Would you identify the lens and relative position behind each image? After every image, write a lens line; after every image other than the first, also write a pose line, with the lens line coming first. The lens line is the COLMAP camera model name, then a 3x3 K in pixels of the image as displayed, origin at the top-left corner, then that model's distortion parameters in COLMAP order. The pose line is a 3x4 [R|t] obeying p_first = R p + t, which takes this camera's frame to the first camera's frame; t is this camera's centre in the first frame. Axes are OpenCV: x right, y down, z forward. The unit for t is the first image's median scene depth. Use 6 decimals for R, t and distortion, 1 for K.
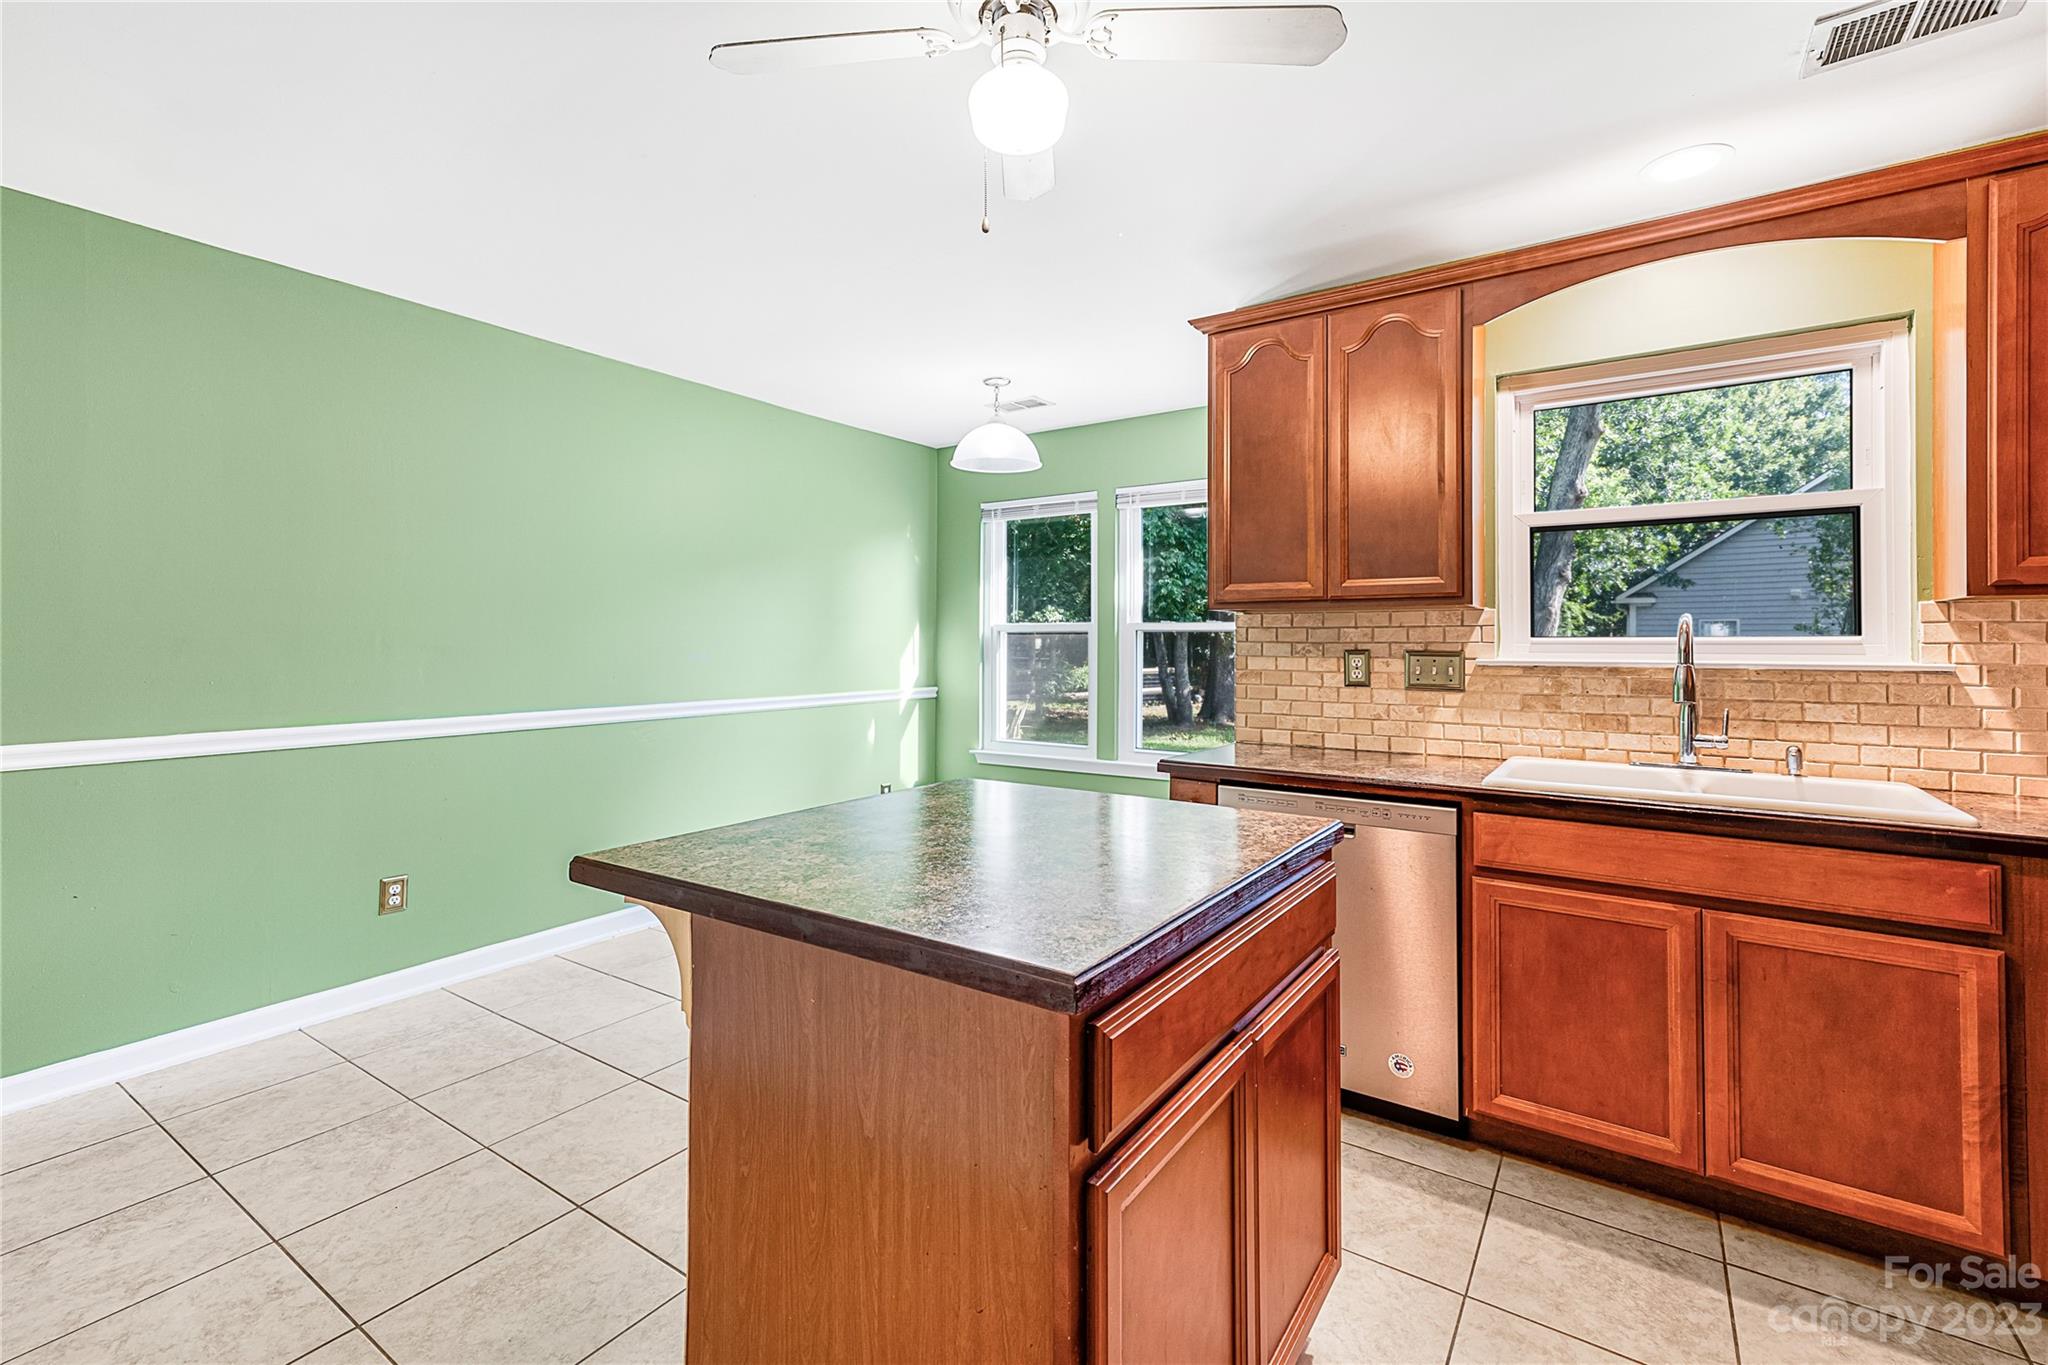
lens RADIAL K [[882.2, 0, 1035.9], [0, 882.2, 638.2], [0, 0, 1]] dist [0.004235, 0.001439]
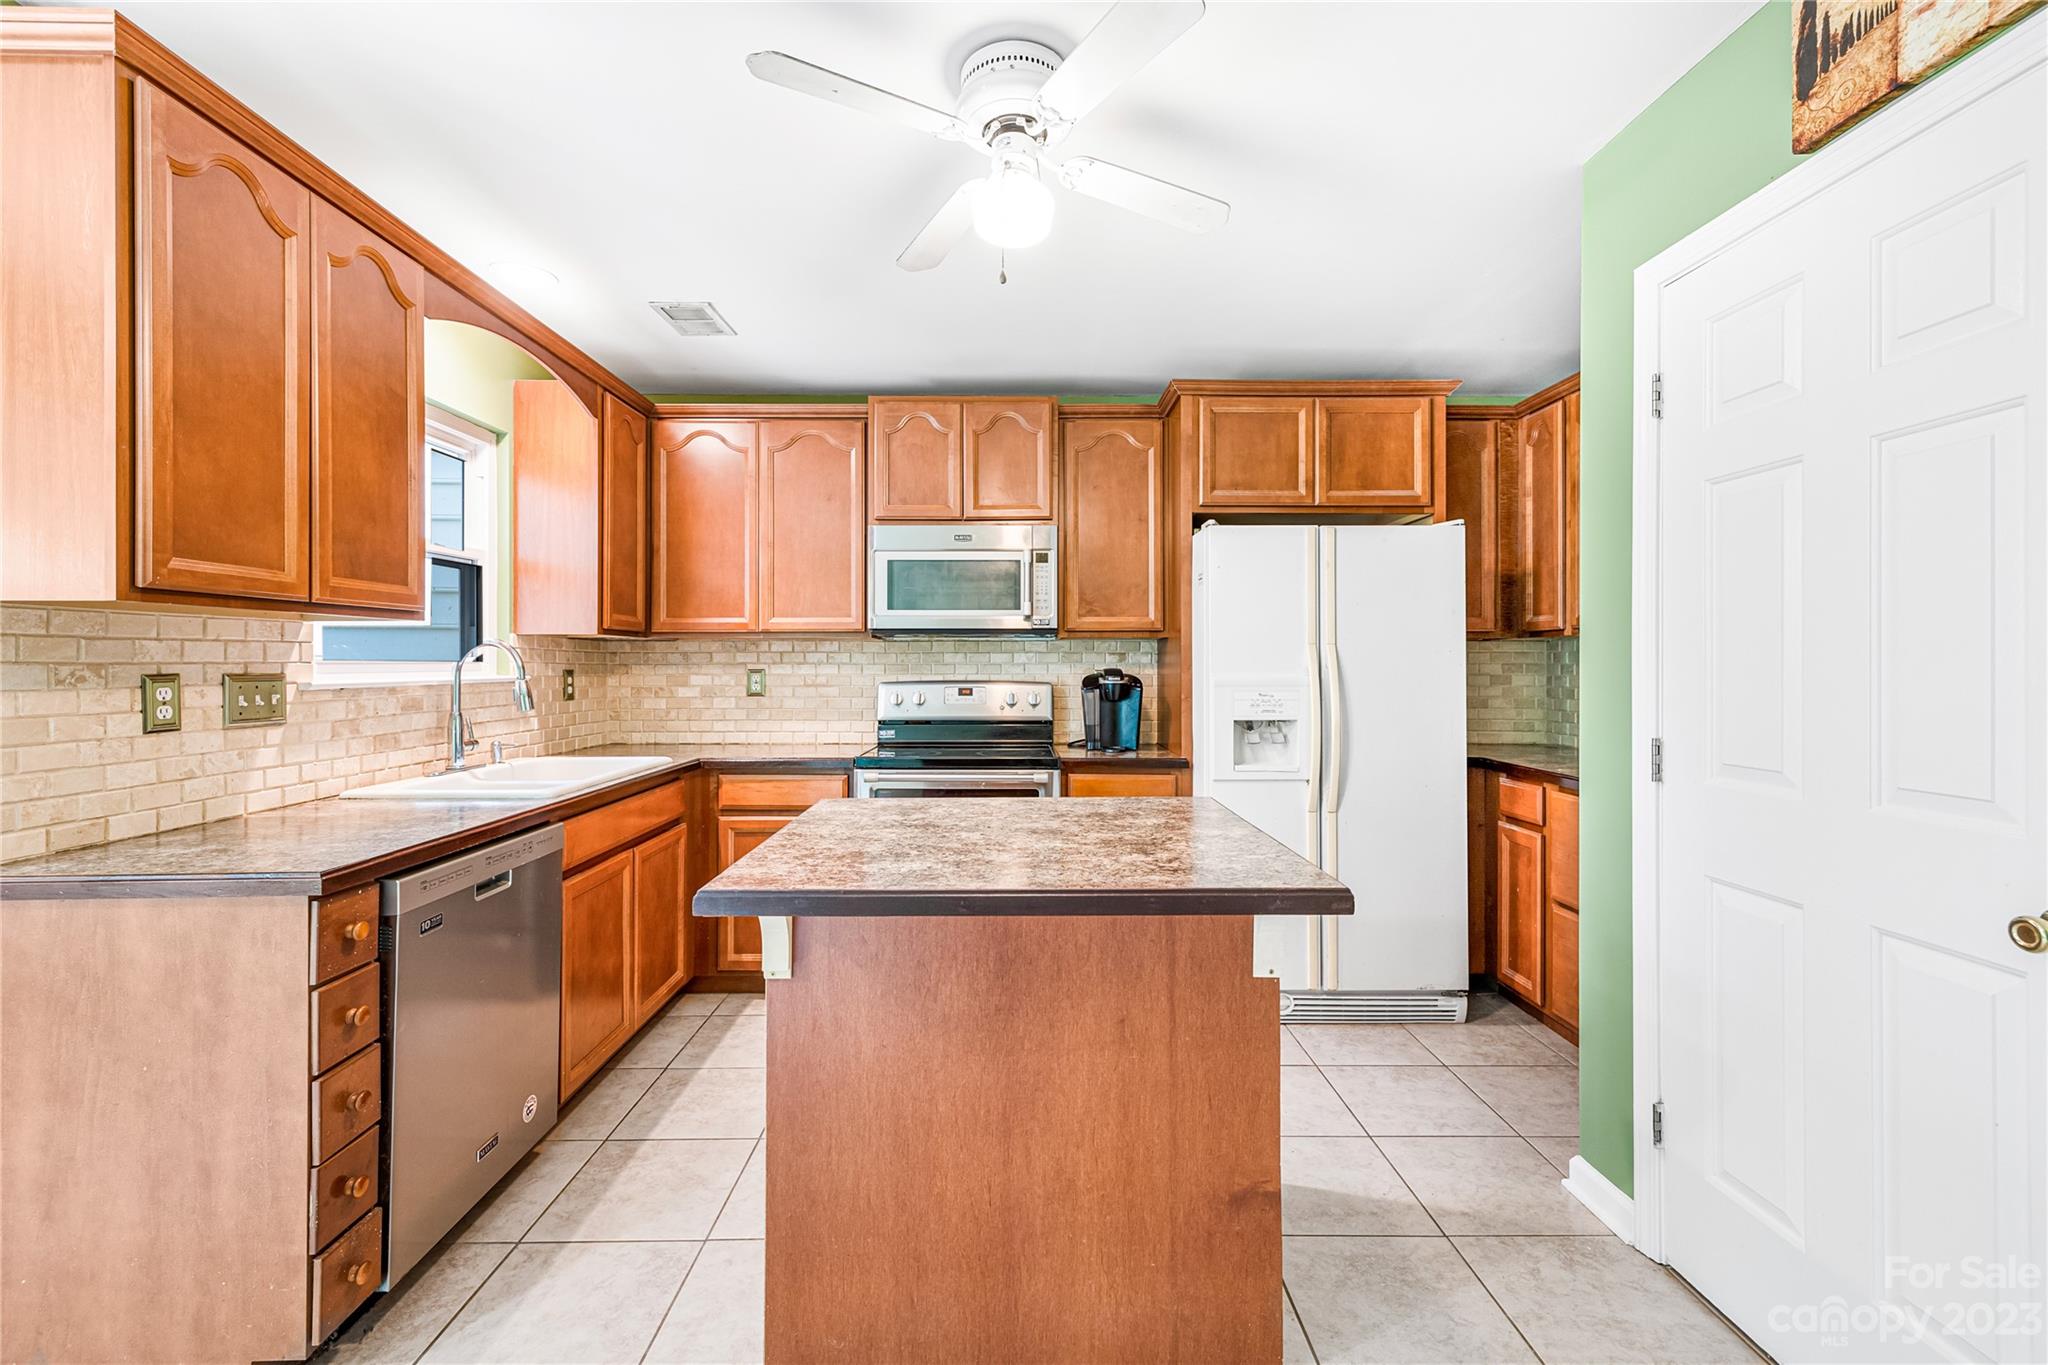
lens RADIAL K [[882.2, 0, 1030.7], [0, 882.2, 657.4], [0, 0, 1]] dist [0.004235, 0.001439]
pose [[-0.561877, 0.002472, 0.827217, -0.542436], [-0.003914, 0.999976, -0.005647, 0.001927], [-0.827212, -0.006410, -0.561854, 0.873043]]
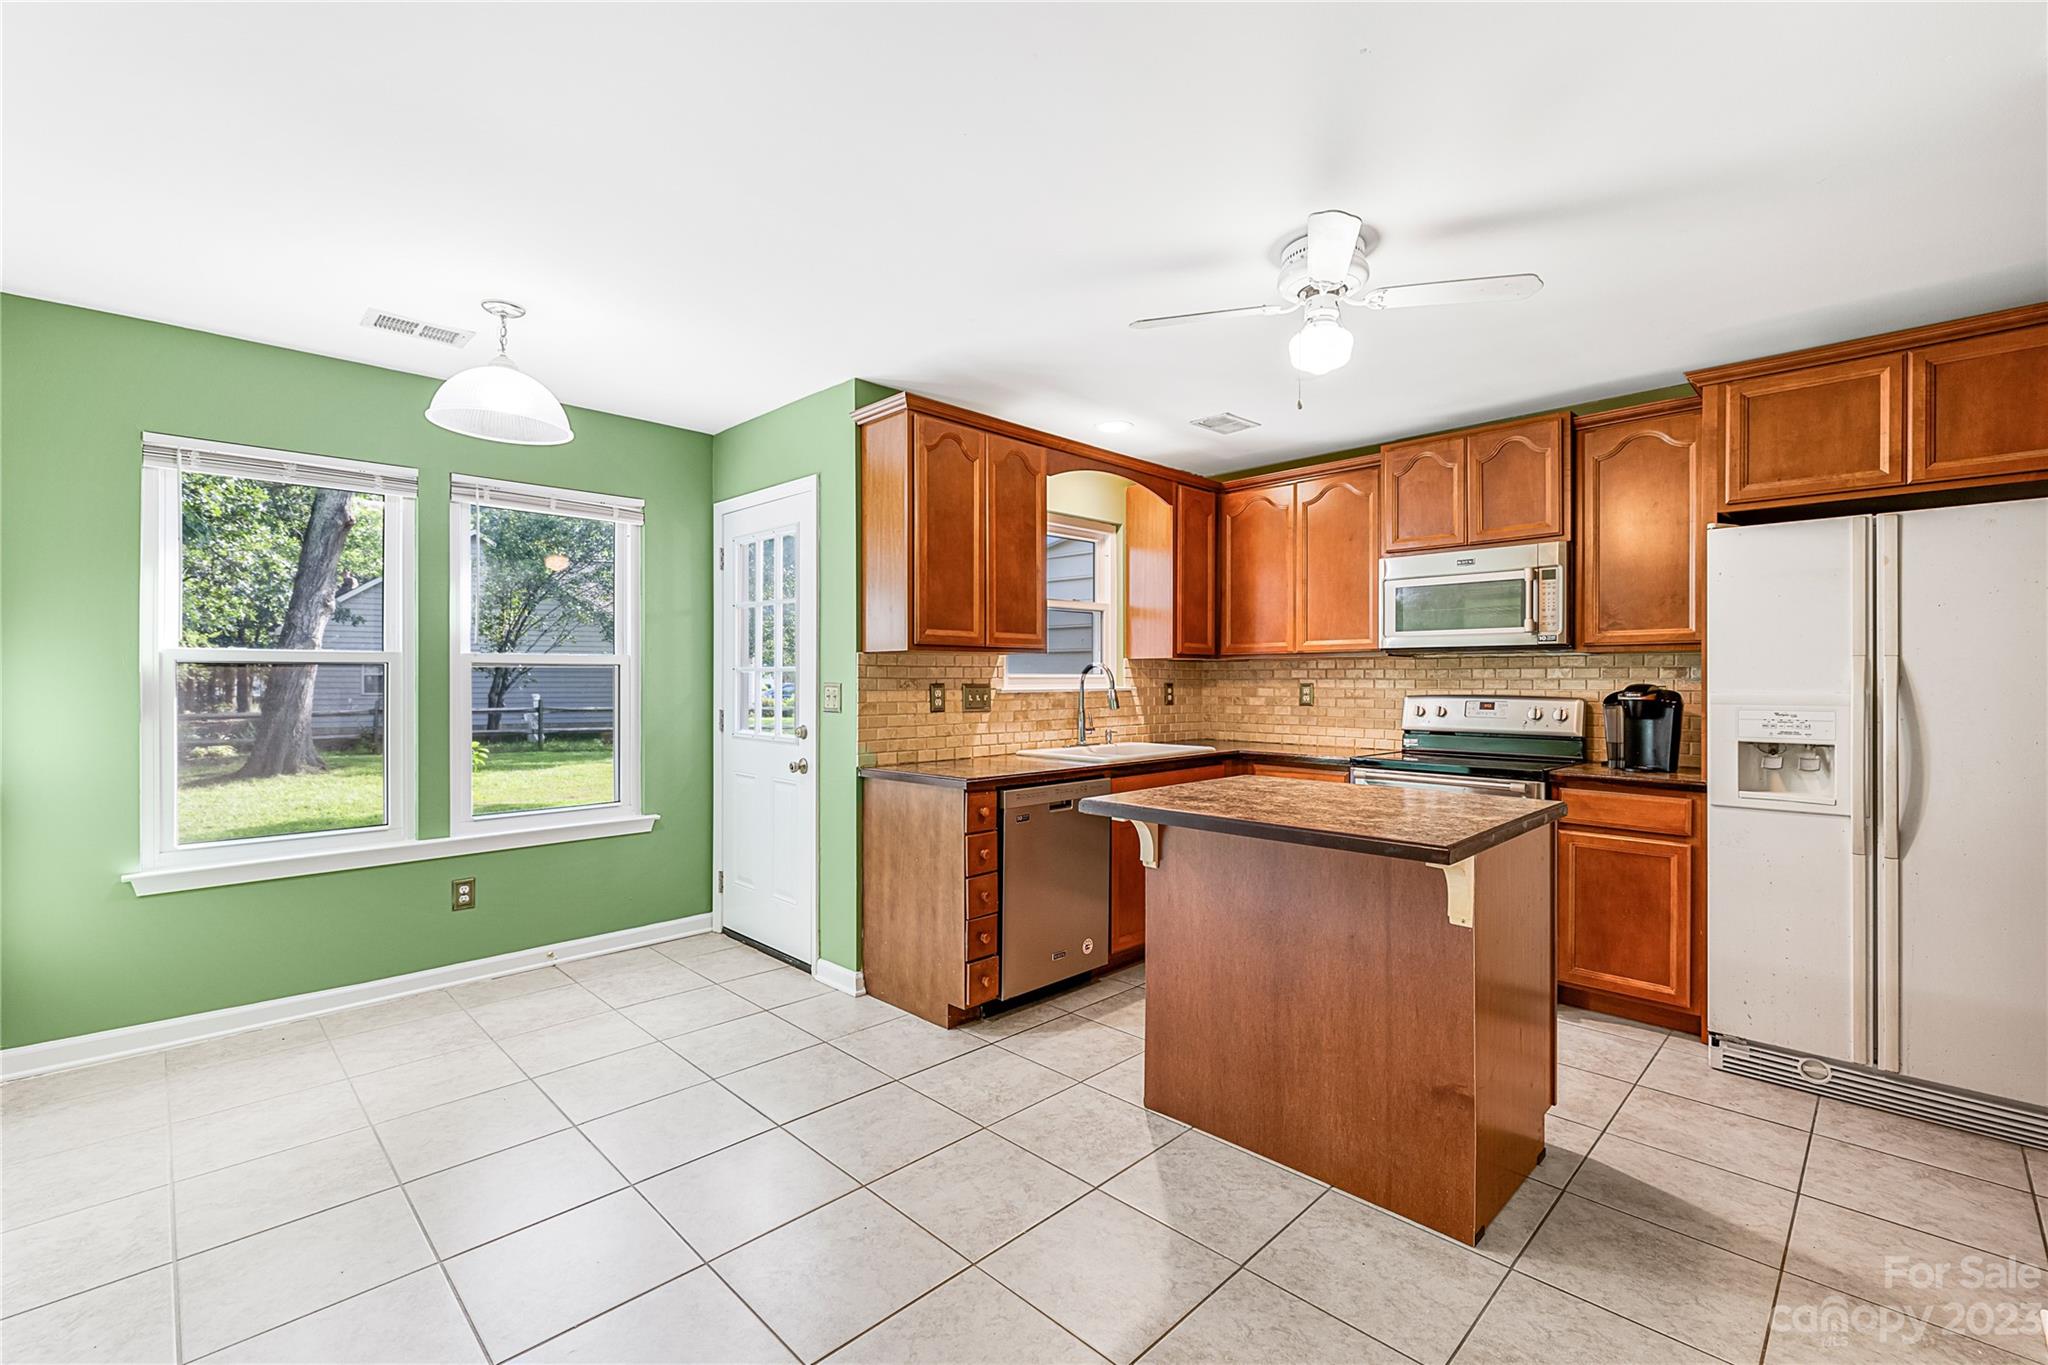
lens RADIAL K [[882.2, 0, 1011.7], [0, 882.2, 678.6], [0, 0, 1]] dist [0.004235, 0.001439]
pose [[0.208074, -0.003120, 0.978108, -0.925401], [-0.002561, 0.999990, 0.003735, 0.000126], [-0.978110, -0.003282, 0.208064, 0.644897]]
